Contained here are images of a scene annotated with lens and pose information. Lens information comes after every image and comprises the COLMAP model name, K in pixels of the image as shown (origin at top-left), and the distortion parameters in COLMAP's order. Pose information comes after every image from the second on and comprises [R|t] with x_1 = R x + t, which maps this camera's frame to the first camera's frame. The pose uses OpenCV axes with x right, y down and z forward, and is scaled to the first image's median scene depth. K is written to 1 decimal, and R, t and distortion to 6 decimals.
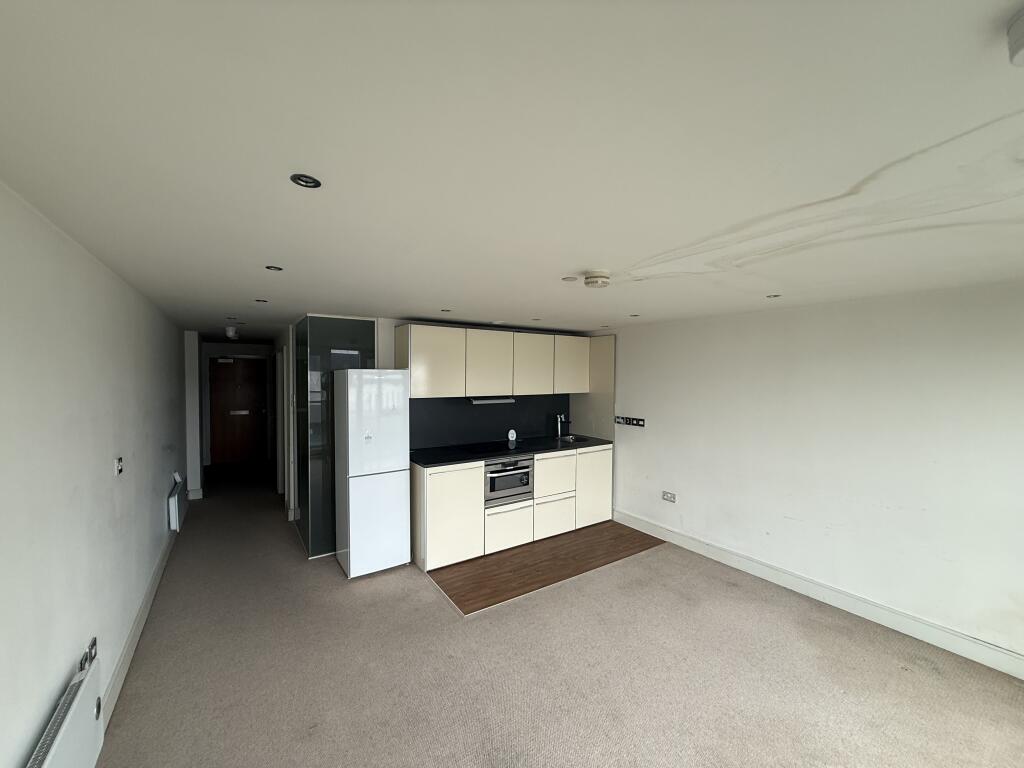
lens RADIAL K [[406.4, 0, 512.0], [0, 406.4, 384.0], [0, 0, 1]] dist [-0.000839, -0.000118]
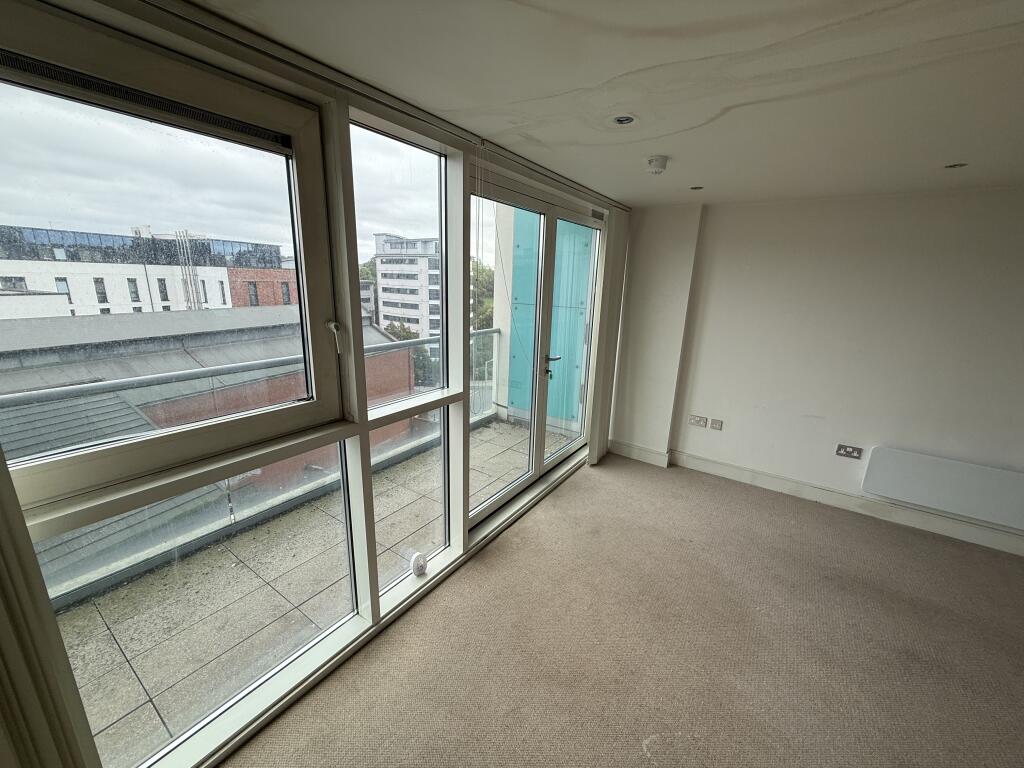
lens RADIAL K [[408.2, 0, 508.6], [0, 408.2, 382.8], [0, 0, 1]] dist [0.002578, 0.000120]
pose [[-0.931720, 0.052241, -0.359401, 0.604995], [-0.049185, 0.962333, 0.267388, 0.008501], [0.359832, 0.266808, -0.894055, 0.650024]]
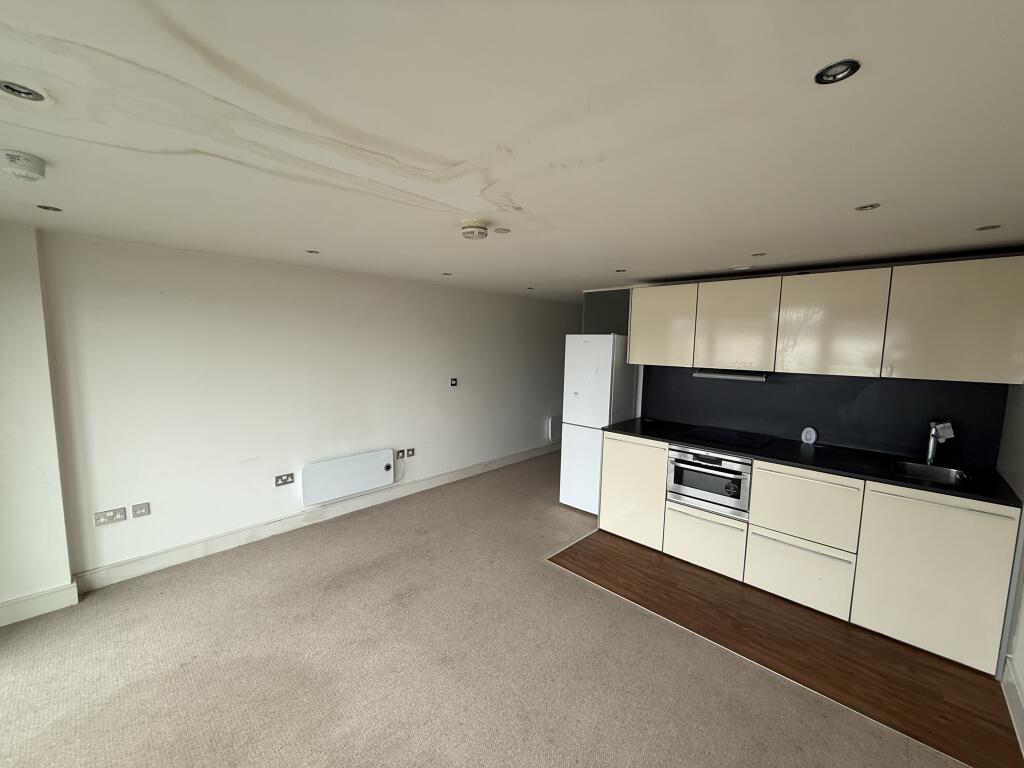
lens RADIAL K [[408.2, 0, 508.6], [0, 408.2, 382.8], [0, 0, 1]] dist [0.002578, 0.000120]
pose [[0.210358, 0.094690, -0.973028, 0.669116], [-0.040937, 0.995279, 0.088005, 0.005656], [0.976767, 0.021320, 0.213241, 0.499037]]
